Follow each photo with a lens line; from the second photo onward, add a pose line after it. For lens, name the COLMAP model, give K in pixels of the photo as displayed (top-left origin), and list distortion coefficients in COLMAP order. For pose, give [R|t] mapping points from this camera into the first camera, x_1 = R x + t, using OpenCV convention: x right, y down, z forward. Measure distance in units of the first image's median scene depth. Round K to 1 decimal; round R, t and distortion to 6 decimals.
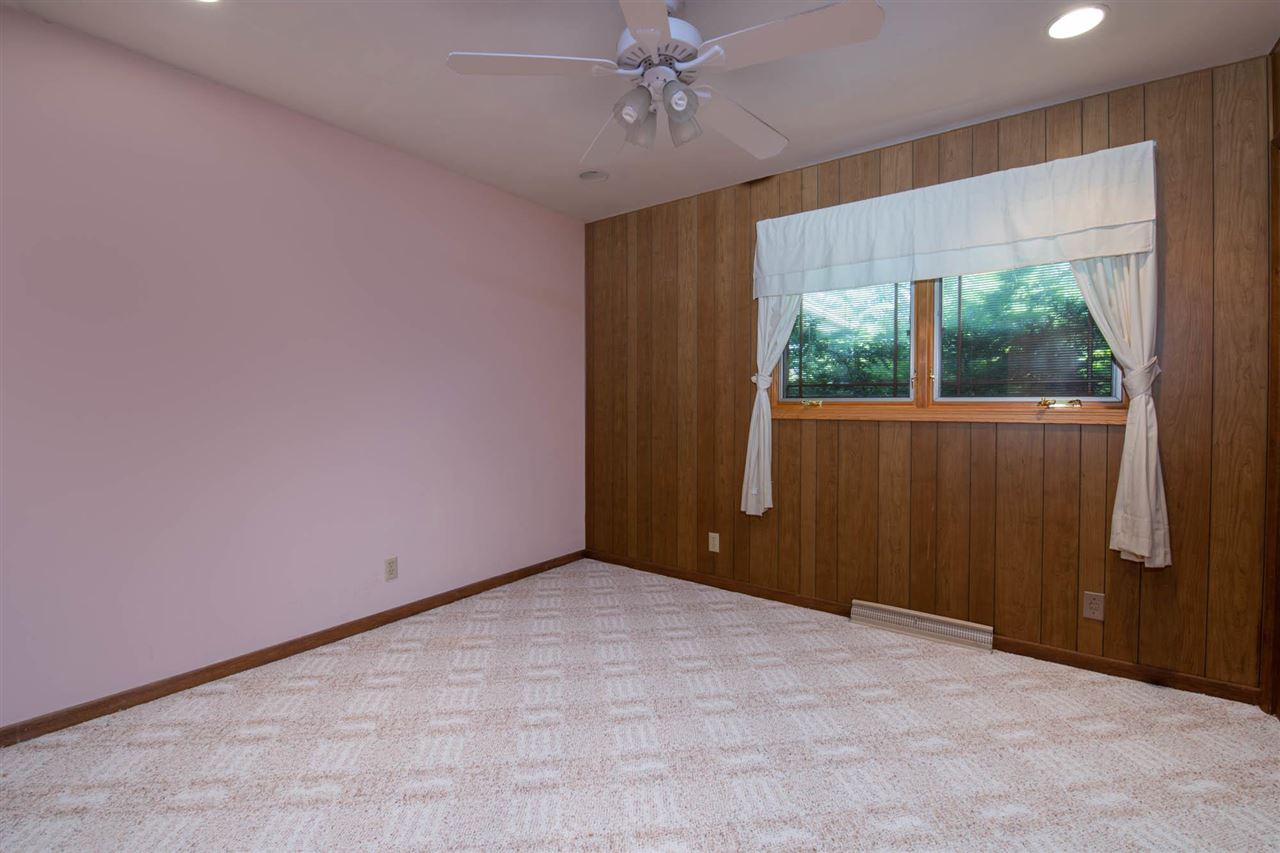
lens RADIAL K [[553.3, 0, 637.3], [0, 553.3, 416.4], [0, 0, 1]] dist [-0.001022, -0.009369]
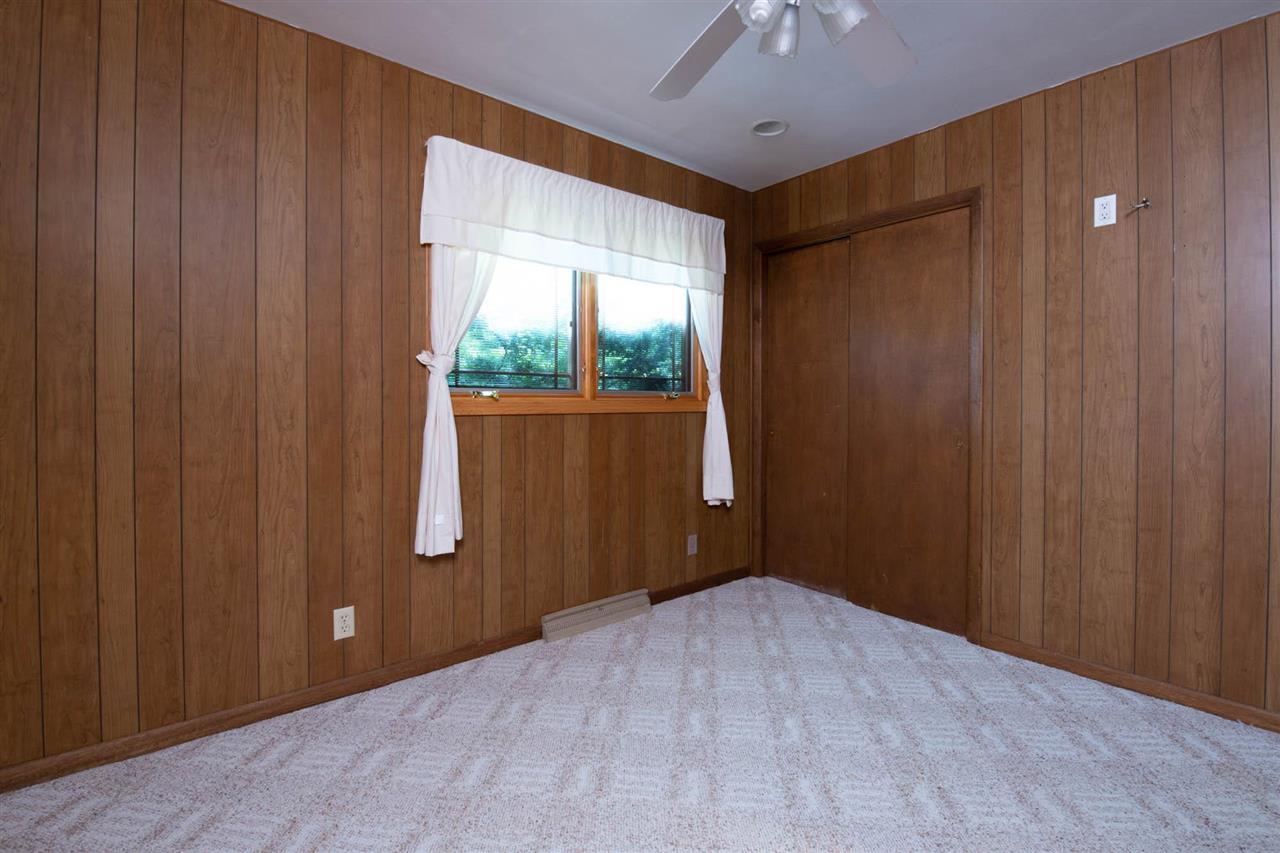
lens RADIAL K [[570.5, 0, 639.0], [0, 570.5, 402.8], [0, 0, 1]] dist [0.001639, -0.010722]
pose [[0.236470, -0.007221, 0.971612, -0.473336], [0.018092, 0.999832, 0.003028, -0.011992], [-0.971470, 0.016863, 0.236561, 0.647044]]
